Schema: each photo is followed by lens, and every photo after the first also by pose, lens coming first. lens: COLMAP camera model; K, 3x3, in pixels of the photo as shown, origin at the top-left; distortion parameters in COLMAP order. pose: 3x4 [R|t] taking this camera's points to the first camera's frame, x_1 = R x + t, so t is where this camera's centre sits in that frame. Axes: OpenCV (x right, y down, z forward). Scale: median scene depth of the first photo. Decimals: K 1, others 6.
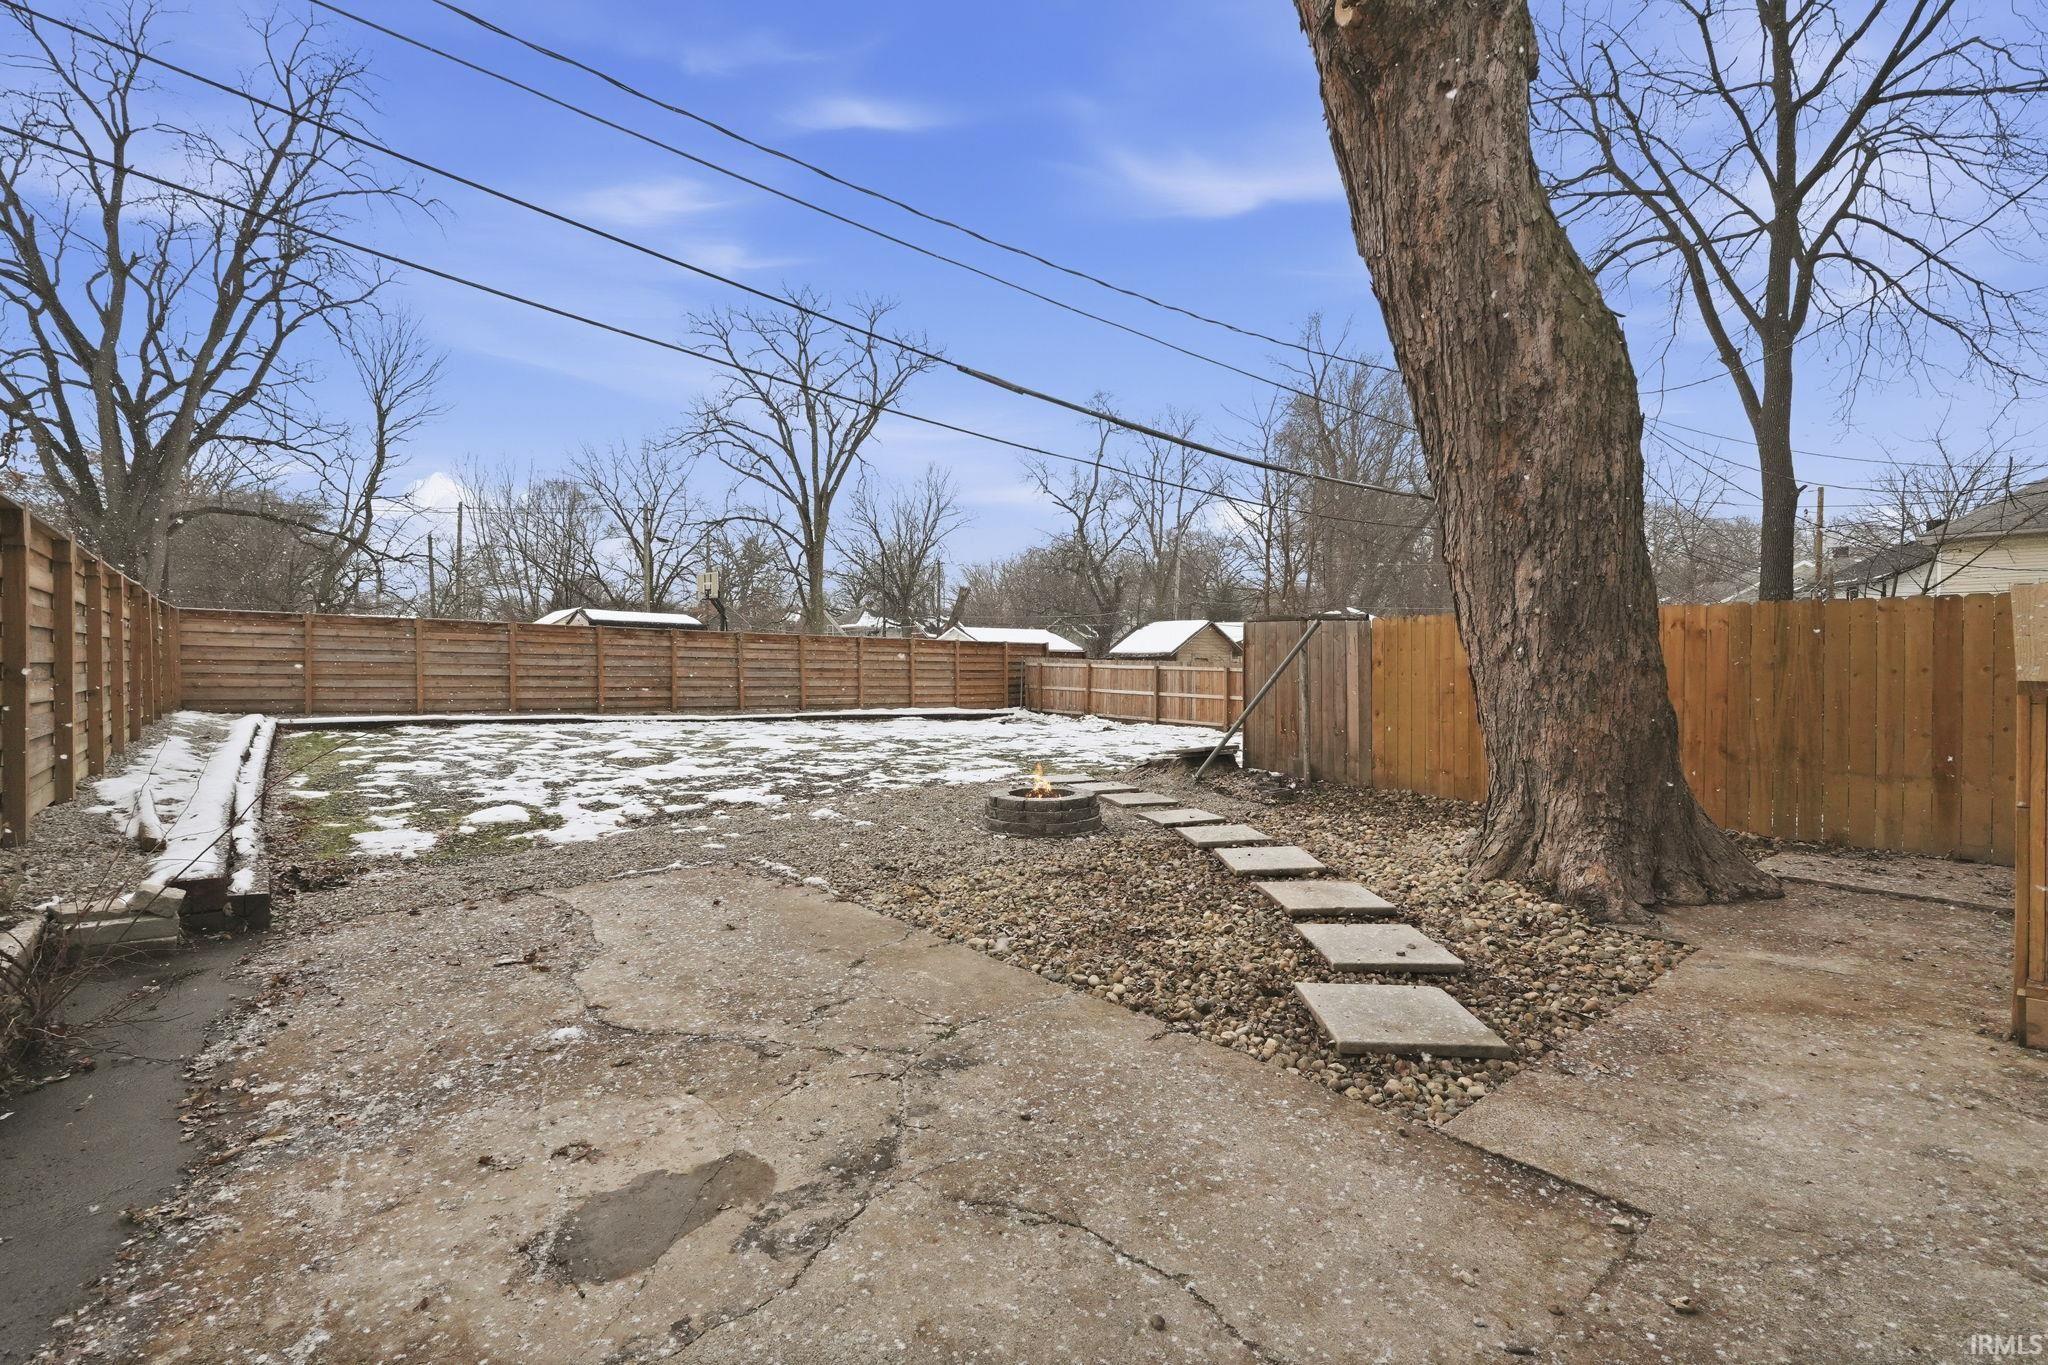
lens RADIAL K [[831.1, 0, 1023.7], [0, 831.1, 705.0], [0, 0, 1]] dist [0.000565, 0.000055]
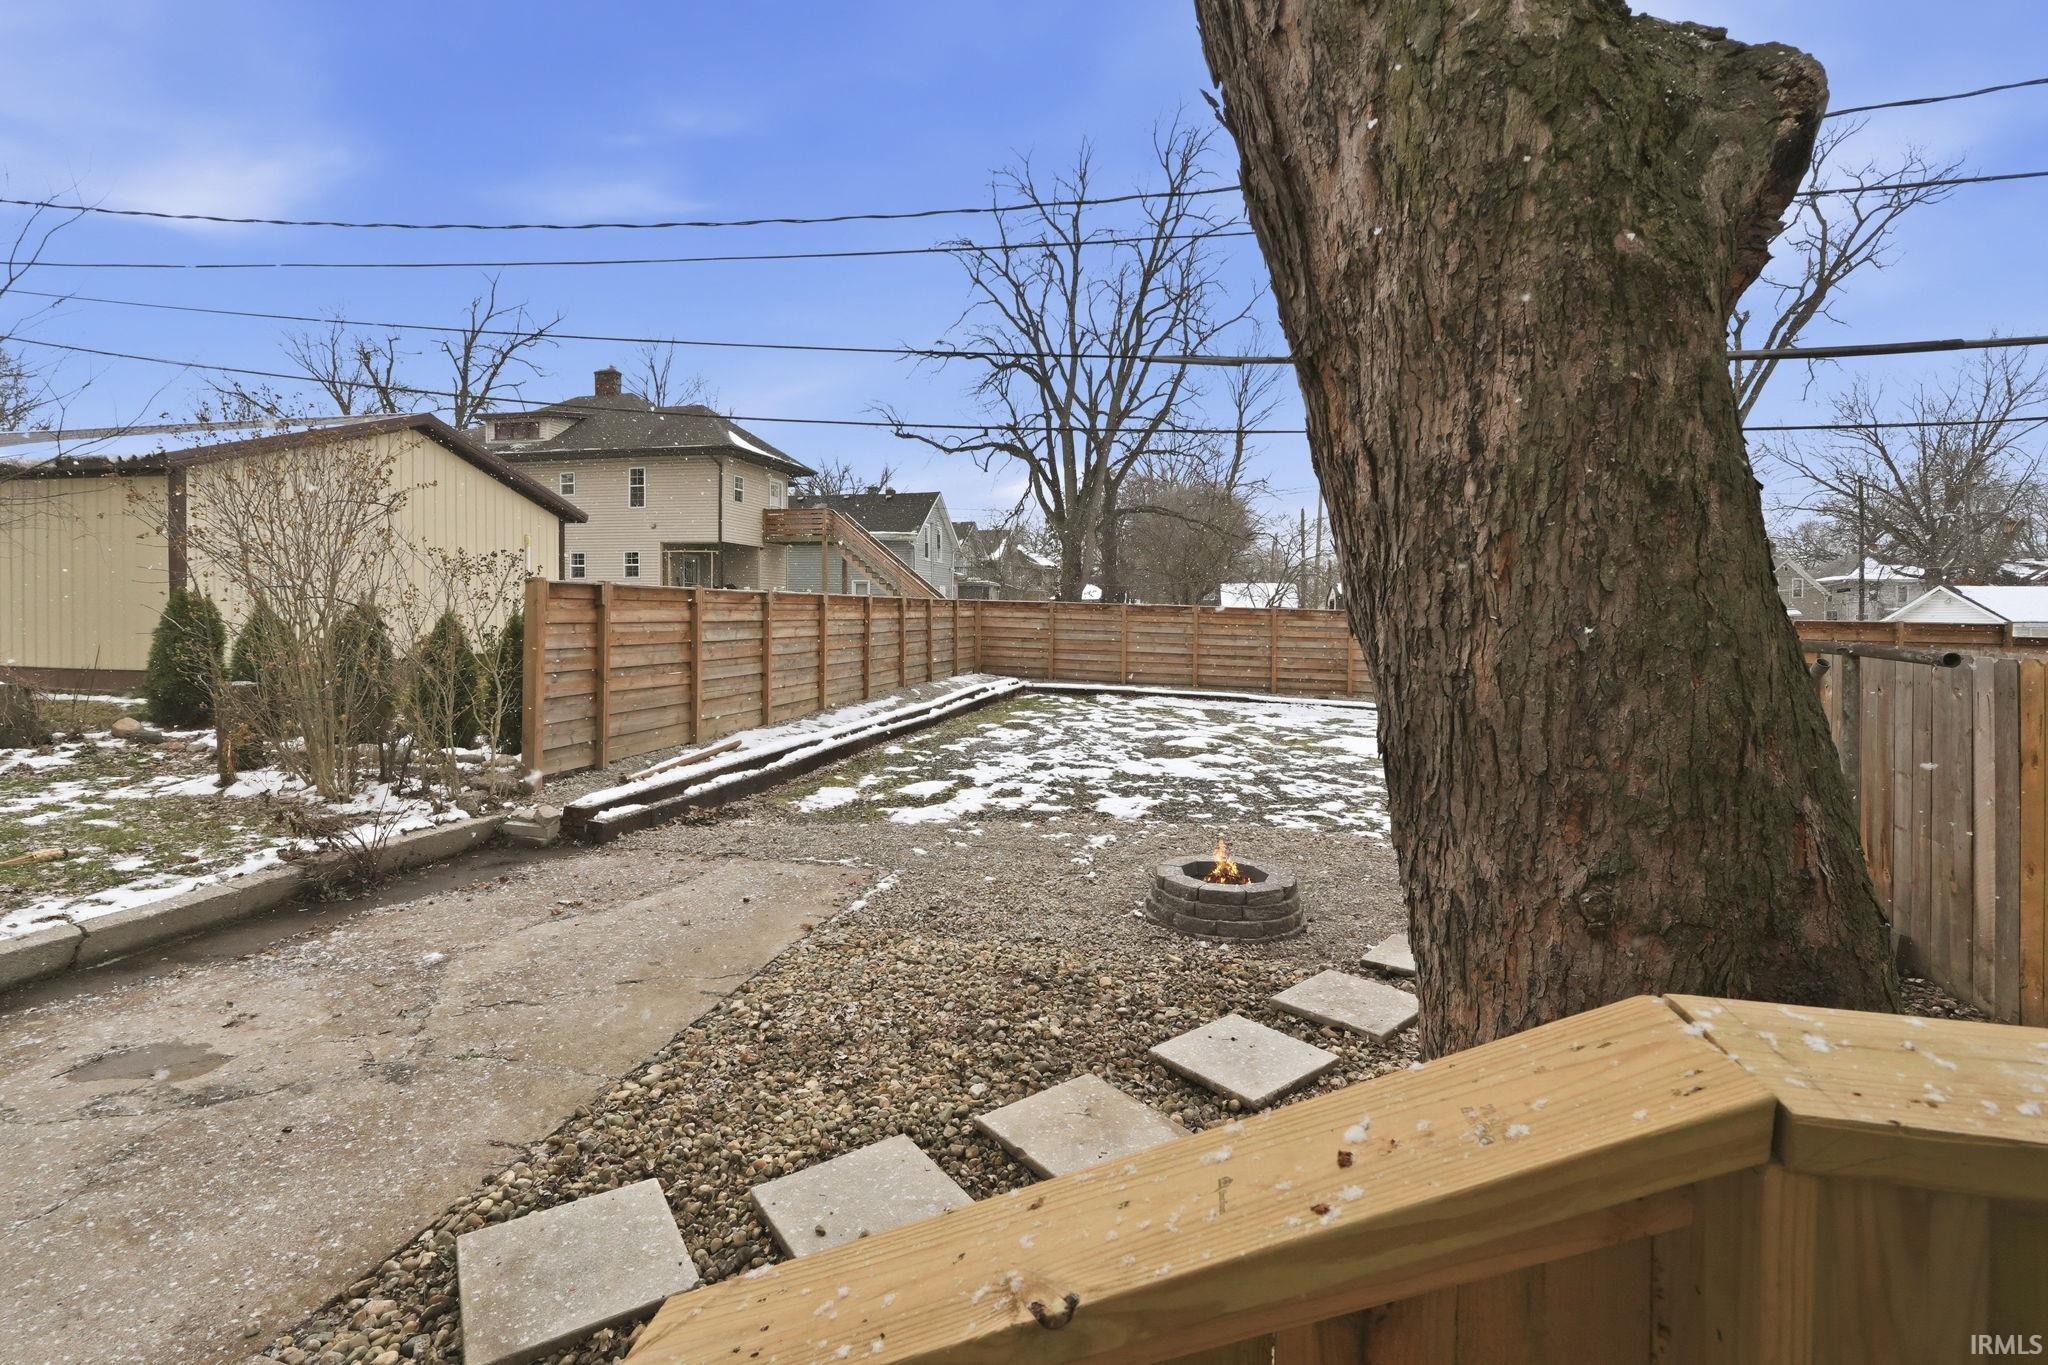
lens RADIAL K [[867.9, 0, 1005.5], [0, 867.9, 673.0], [0, 0, 1]] dist [-0.003073, 0.000345]
pose [[0.624341, 0.055277, -0.779193, 0.901090], [-0.059215, 0.997972, 0.023350, -0.154512], [0.778904, 0.031561, 0.626348, 0.547127]]
